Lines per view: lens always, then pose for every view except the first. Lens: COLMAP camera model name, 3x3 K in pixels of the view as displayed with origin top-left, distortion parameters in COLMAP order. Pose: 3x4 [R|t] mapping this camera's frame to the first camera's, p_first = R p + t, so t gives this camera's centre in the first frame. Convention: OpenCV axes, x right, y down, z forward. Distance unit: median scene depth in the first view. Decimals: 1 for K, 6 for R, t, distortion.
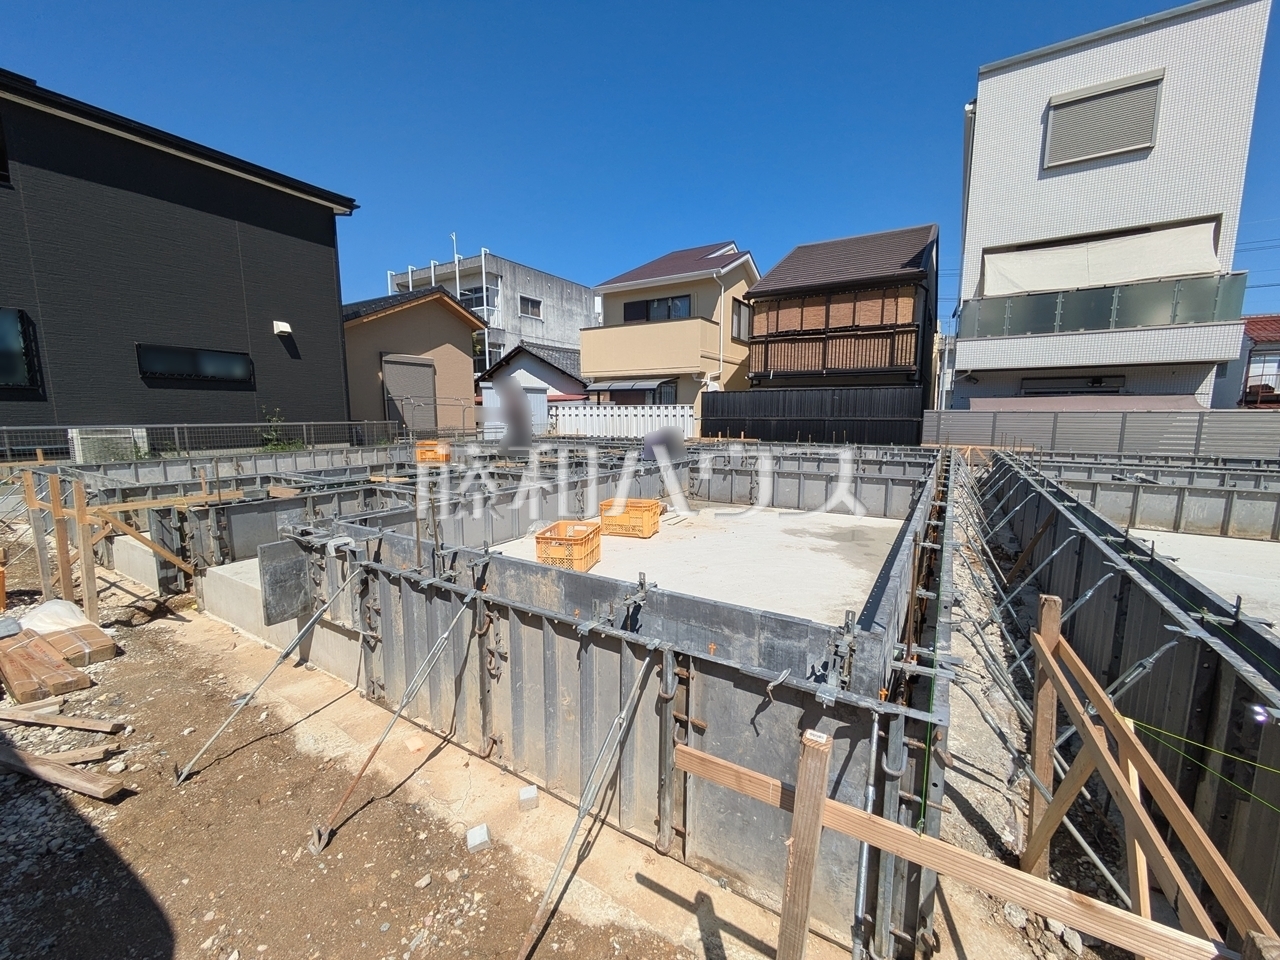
lens RADIAL K [[506.6, 0, 640.2], [0, 506.6, 481.2], [0, 0, 1]] dist [-0.003339, 0.002982]
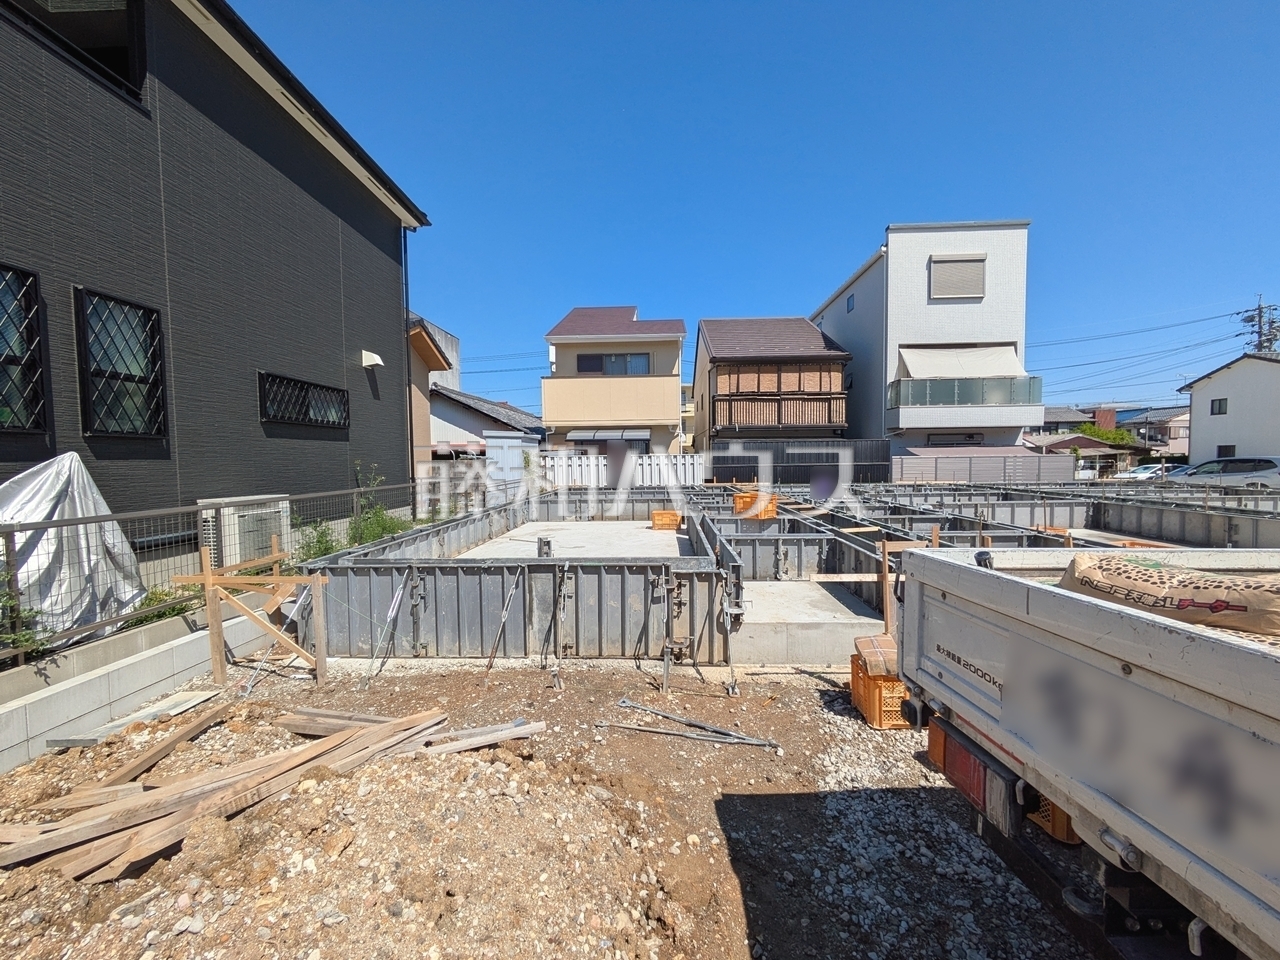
lens RADIAL K [[506.6, 0, 639.4], [0, 506.6, 480.6], [0, 0, 1]] dist [-0.003339, 0.002982]
pose [[0.874410, -0.033333, 0.484042, -0.546411], [0.078792, 0.994150, -0.073876, -0.024722], [-0.478748, 0.102736, 0.871921, 0.118610]]
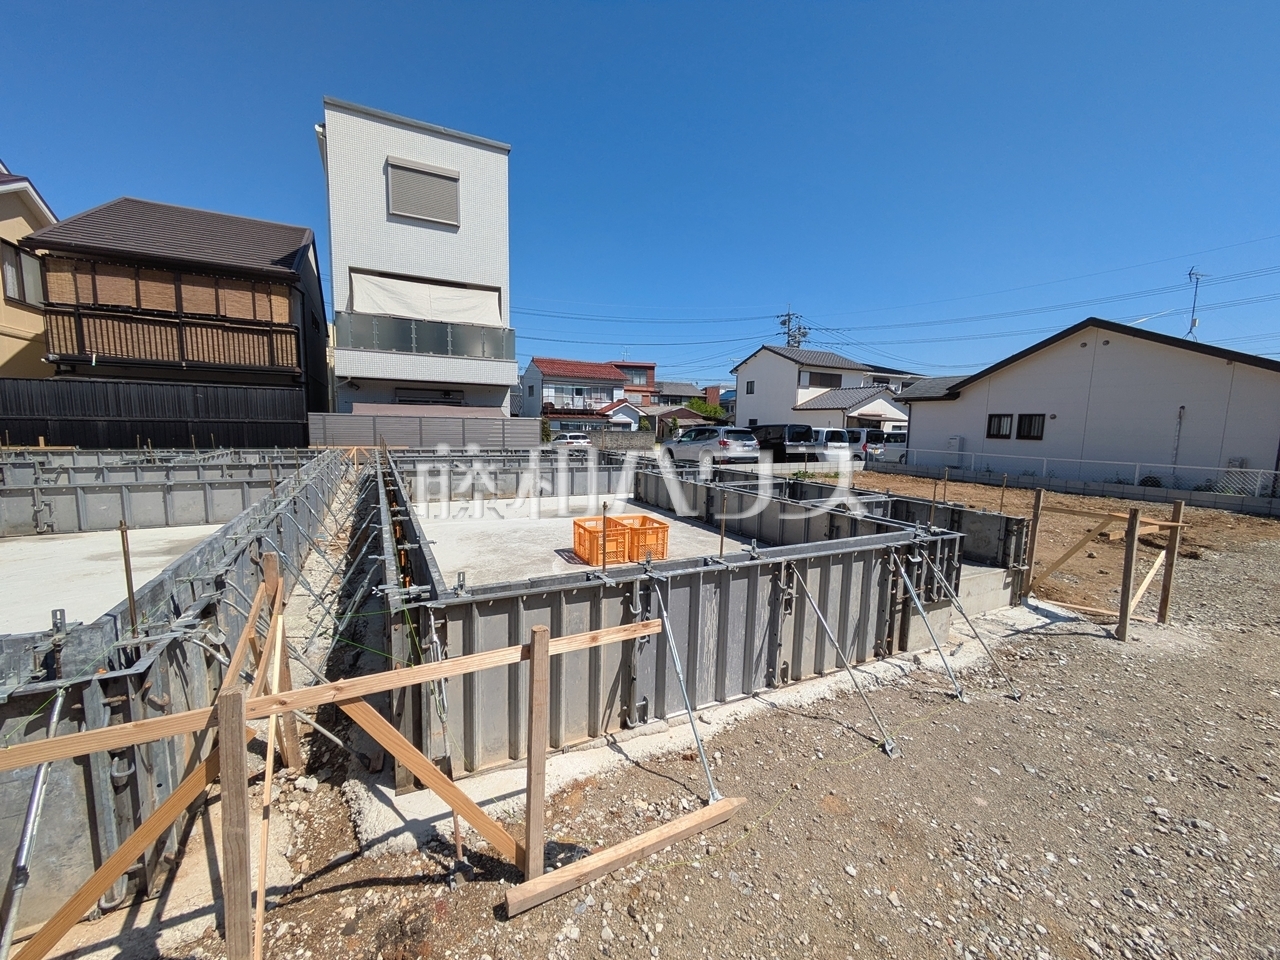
lens RADIAL K [[506.6, 0, 638.5], [0, 506.6, 480.8], [0, 0, 1]] dist [-0.003339, 0.002982]
pose [[0.513051, -0.088424, 0.853792, 0.020095], [0.094740, 0.994436, 0.046060, 0.007741], [-0.853114, 0.057257, 0.518573, -0.061868]]
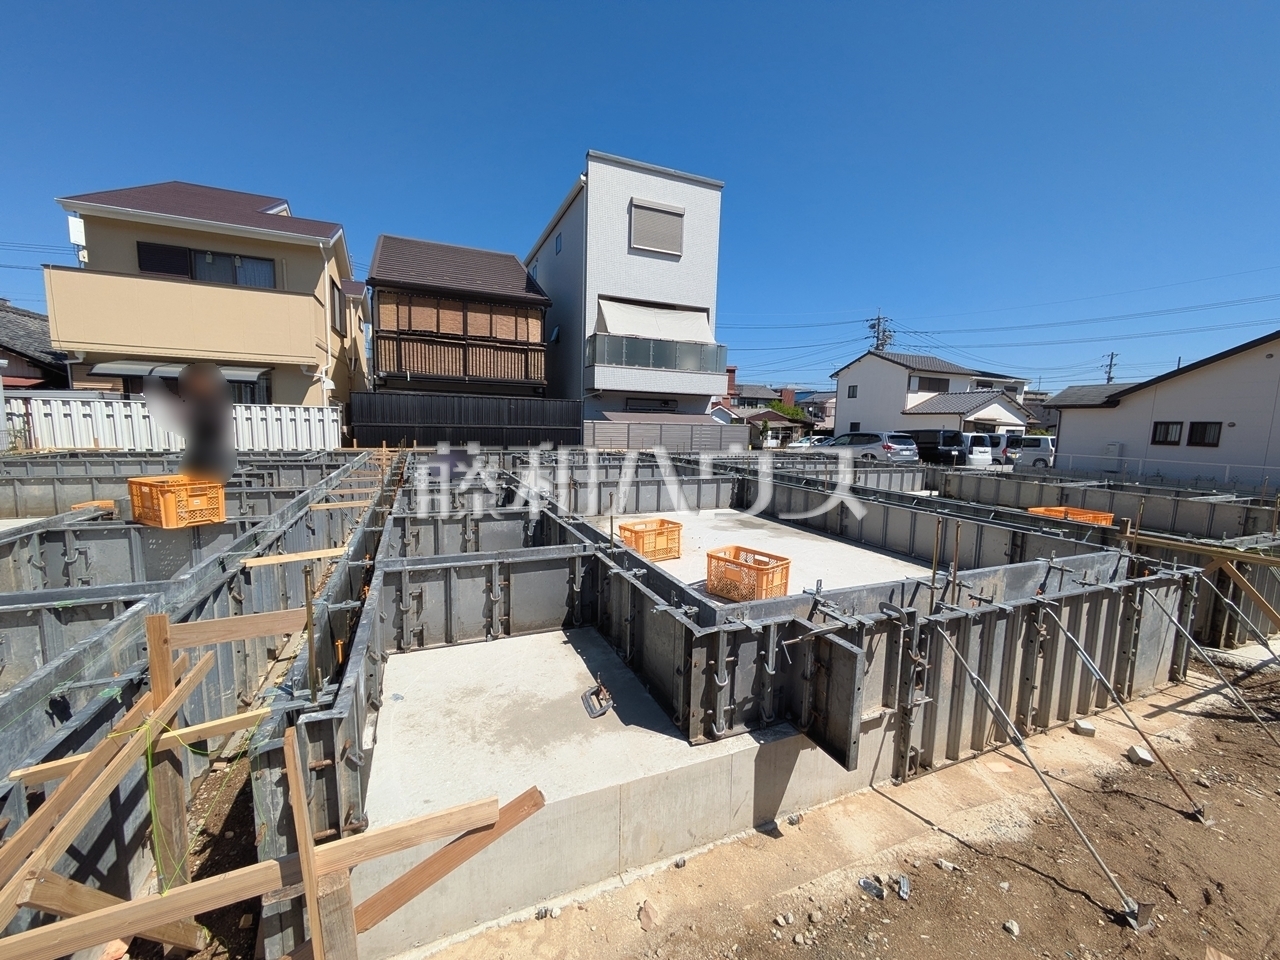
lens RADIAL K [[506.6, 0, 638.8], [0, 506.6, 481.8], [0, 0, 1]] dist [-0.003339, 0.002982]
pose [[0.574578, -0.083049, 0.814225, -0.279099], [0.084993, 0.995514, 0.041563, -0.027966], [-0.814024, 0.045322, 0.579060, 0.164197]]
